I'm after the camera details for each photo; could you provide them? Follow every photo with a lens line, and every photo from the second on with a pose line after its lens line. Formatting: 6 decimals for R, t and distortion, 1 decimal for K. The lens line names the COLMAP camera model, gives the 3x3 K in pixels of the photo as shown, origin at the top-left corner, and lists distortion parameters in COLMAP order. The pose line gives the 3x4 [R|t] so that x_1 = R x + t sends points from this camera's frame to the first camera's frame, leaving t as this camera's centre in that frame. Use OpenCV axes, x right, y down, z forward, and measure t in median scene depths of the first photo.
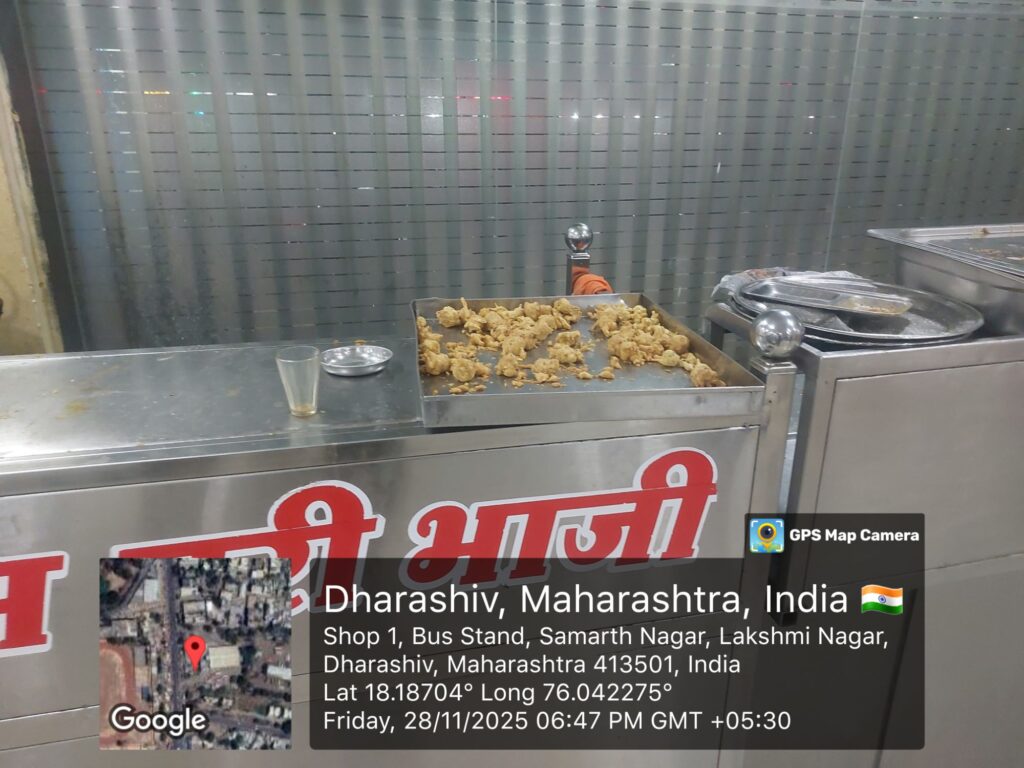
lens RADIAL K [[738.4, 0, 507.3], [0, 738.4, 383.2], [0, 0, 1]] dist [0.085186, -0.093480]
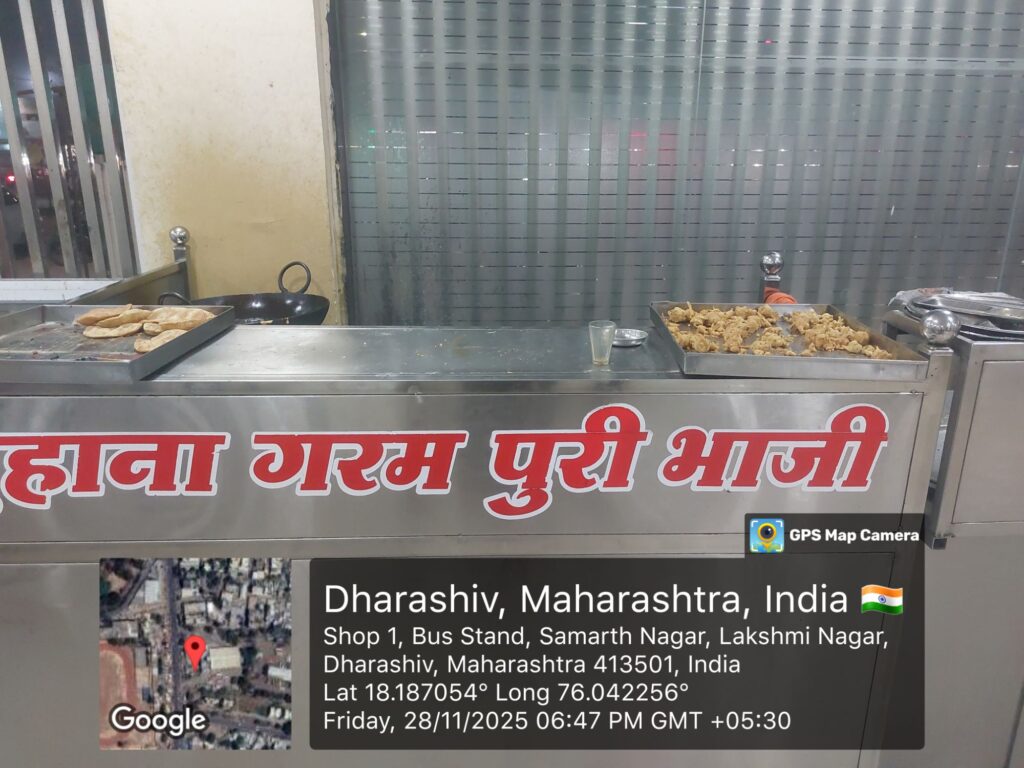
lens RADIAL K [[738.4, 0, 507.3], [0, 738.4, 383.2], [0, 0, 1]] dist [0.085186, -0.093480]
pose [[0.981709, 0.061041, -0.180334, -0.157373], [-0.069486, 0.996745, -0.040883, 0.134915], [0.177252, 0.052666, 0.982755, -0.472515]]
